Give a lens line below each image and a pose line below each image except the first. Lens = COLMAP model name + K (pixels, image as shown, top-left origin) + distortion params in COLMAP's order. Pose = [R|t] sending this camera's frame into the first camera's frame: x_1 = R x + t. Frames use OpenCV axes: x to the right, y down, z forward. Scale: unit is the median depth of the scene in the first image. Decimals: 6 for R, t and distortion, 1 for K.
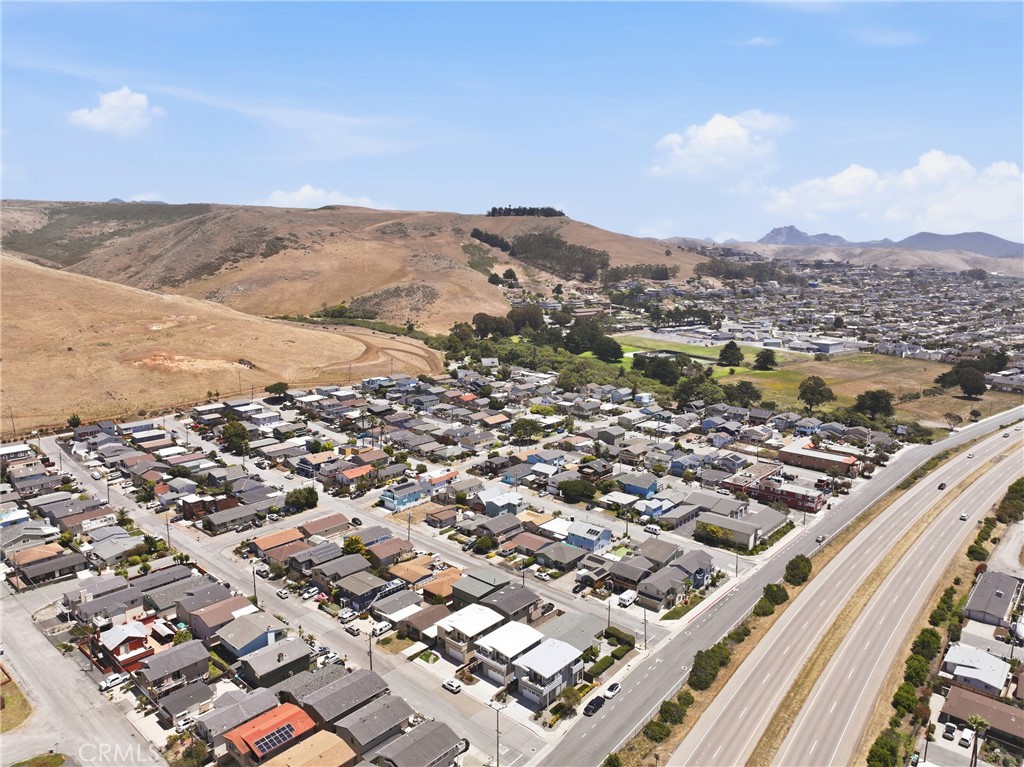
lens RADIAL K [[717.8, 0, 517.0], [0, 717.8, 380.7], [0, 0, 1]] dist [0.000850, 0.013250]
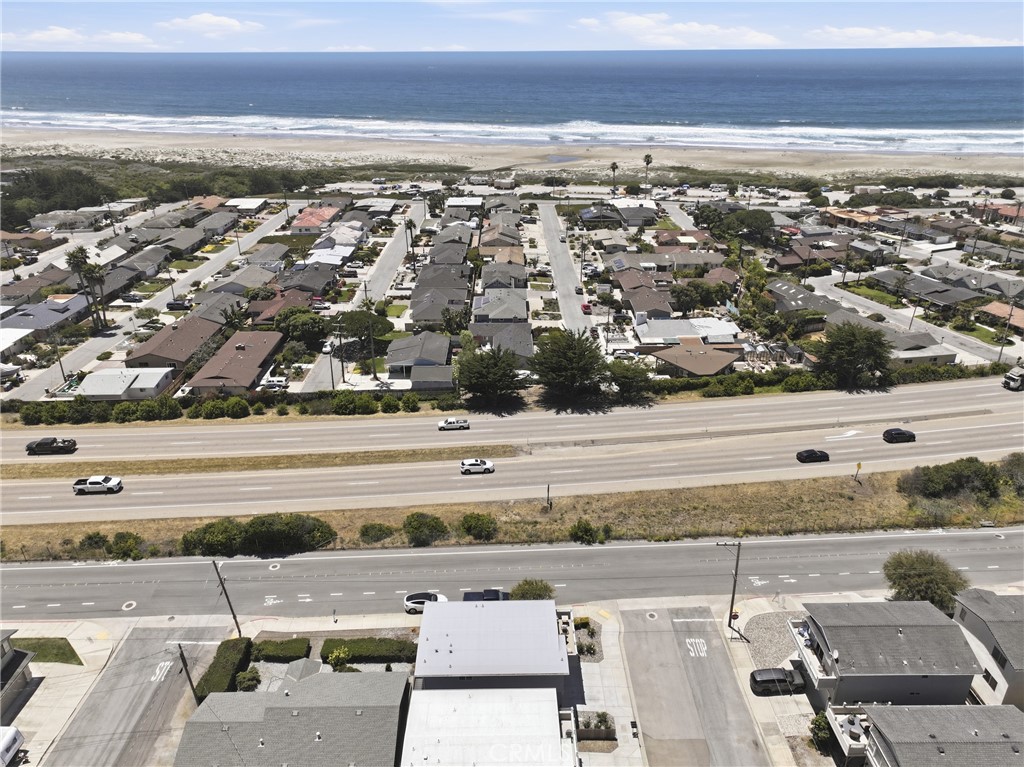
lens RADIAL K [[717.8, 0, 517.0], [0, 717.8, 380.7], [0, 0, 1]] dist [0.000850, 0.013250]
pose [[-0.671891, -0.309374, 0.672942, -0.121604], [0.127389, 0.846771, 0.516479, 0.022851], [-0.729613, 0.432743, -0.529527, 0.675921]]
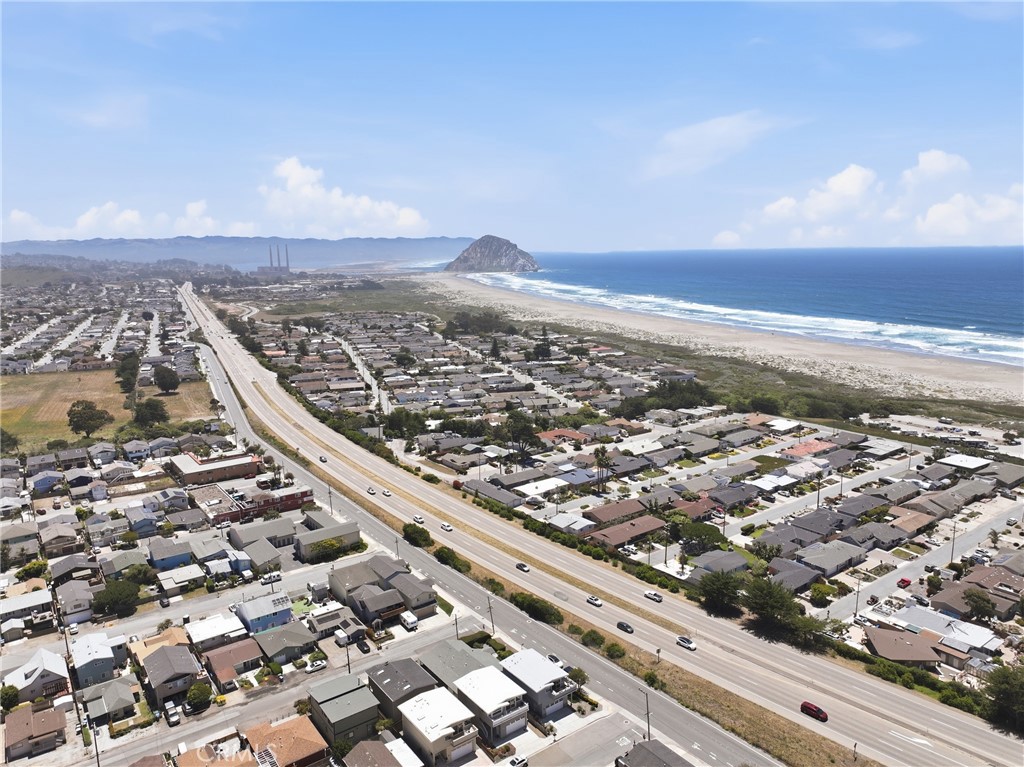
lens RADIAL K [[717.8, 0, 517.0], [0, 717.8, 380.7], [0, 0, 1]] dist [0.000850, 0.013250]
pose [[0.212179, -0.183674, 0.959815, -0.489536], [0.191453, 0.970957, 0.143483, -0.084209], [-0.958293, 0.153315, 0.241182, 0.426163]]
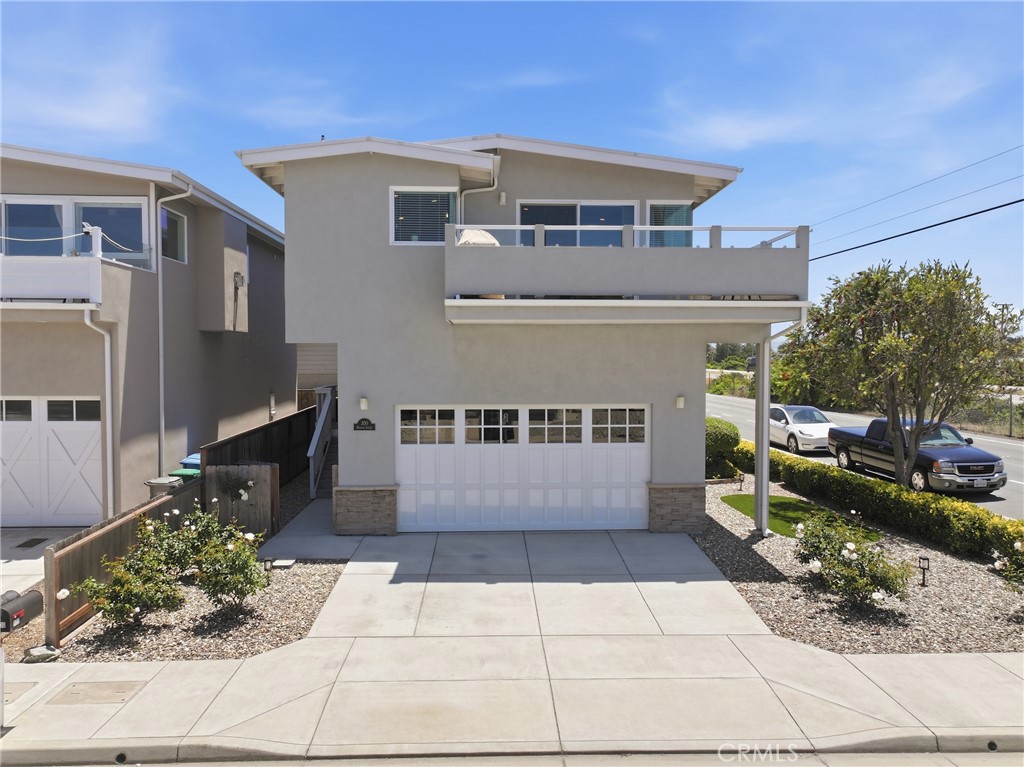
lens RADIAL K [[718.7, 0, 515.0], [0, 718.7, 380.6], [0, 0, 1]] dist [-0.002593, 0.011884]
pose [[0.724766, -0.025445, 0.688526, -0.023995], [0.123965, 0.987826, -0.093983, 0.249492], [-0.677752, 0.153469, 0.719096, 0.536193]]
